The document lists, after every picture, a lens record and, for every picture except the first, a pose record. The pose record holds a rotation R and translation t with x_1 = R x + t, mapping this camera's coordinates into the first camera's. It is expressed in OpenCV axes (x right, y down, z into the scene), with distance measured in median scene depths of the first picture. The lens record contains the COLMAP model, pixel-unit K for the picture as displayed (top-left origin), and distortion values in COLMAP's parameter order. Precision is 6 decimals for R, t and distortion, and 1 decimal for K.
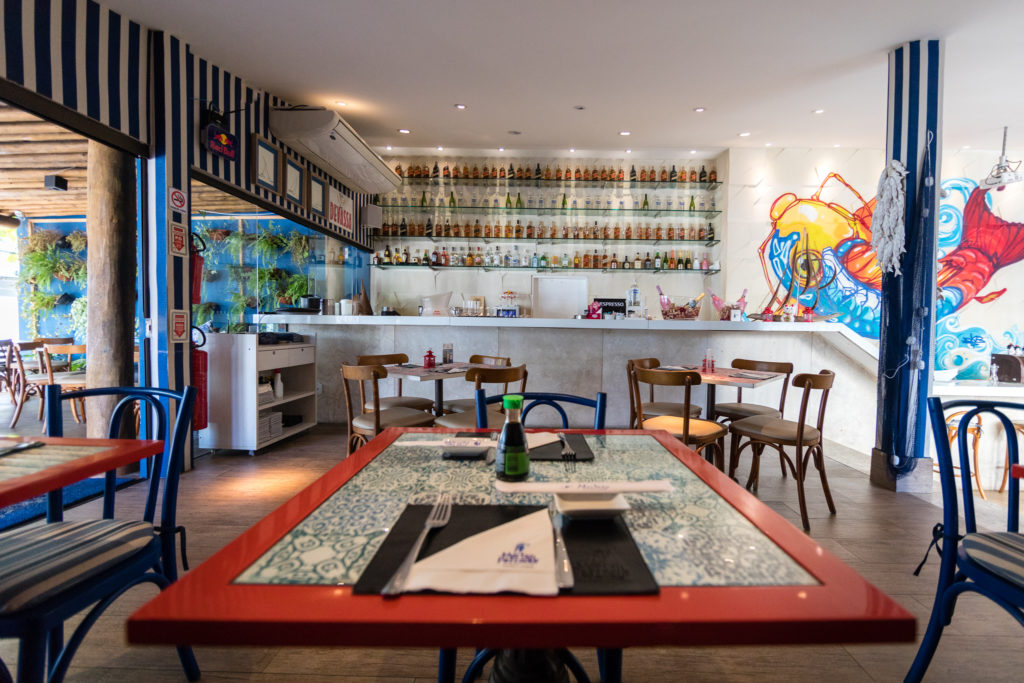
lens RADIAL K [[416.0, 0, 553.7], [0, 416.0, 341.2], [0, 0, 1]] dist [0.000752, 0.000054]
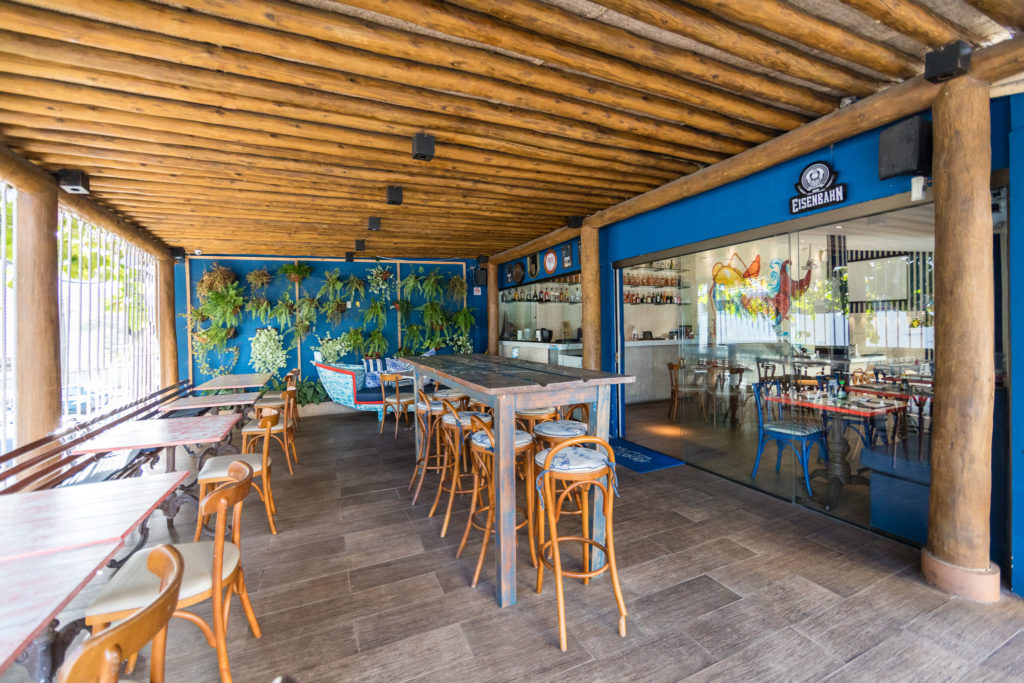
lens RADIAL K [[398.7, 0, 512.0], [0, 398.7, 341.5], [0, 0, 1]] dist [0.000561, 0.000107]
pose [[0.909581, -0.044471, 0.413140, -1.012622], [0.044952, 0.998952, 0.008561, -0.060805], [-0.413088, 0.010784, 0.910627, -0.227985]]
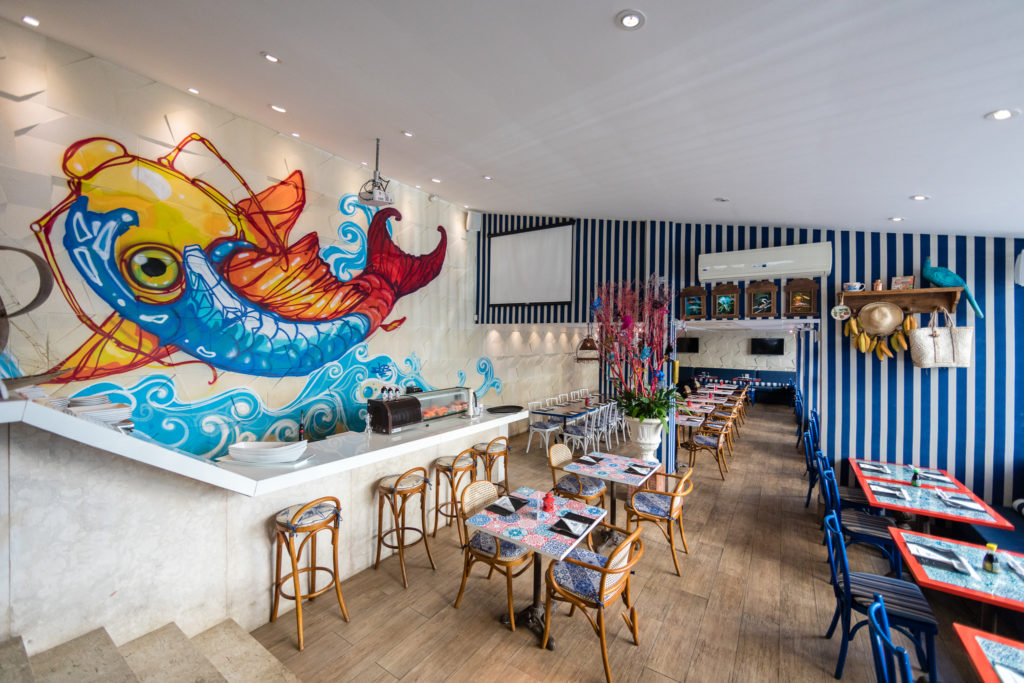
lens RADIAL K [[398.7, 0, 512.0], [0, 398.7, 341.5], [0, 0, 1]] dist [0.000561, 0.000107]
pose [[0.557327, -0.015040, 0.830157, 0.412331], [0.025690, 0.999670, 0.000865, -0.060305], [-0.829896, 0.020845, 0.557529, 0.231764]]
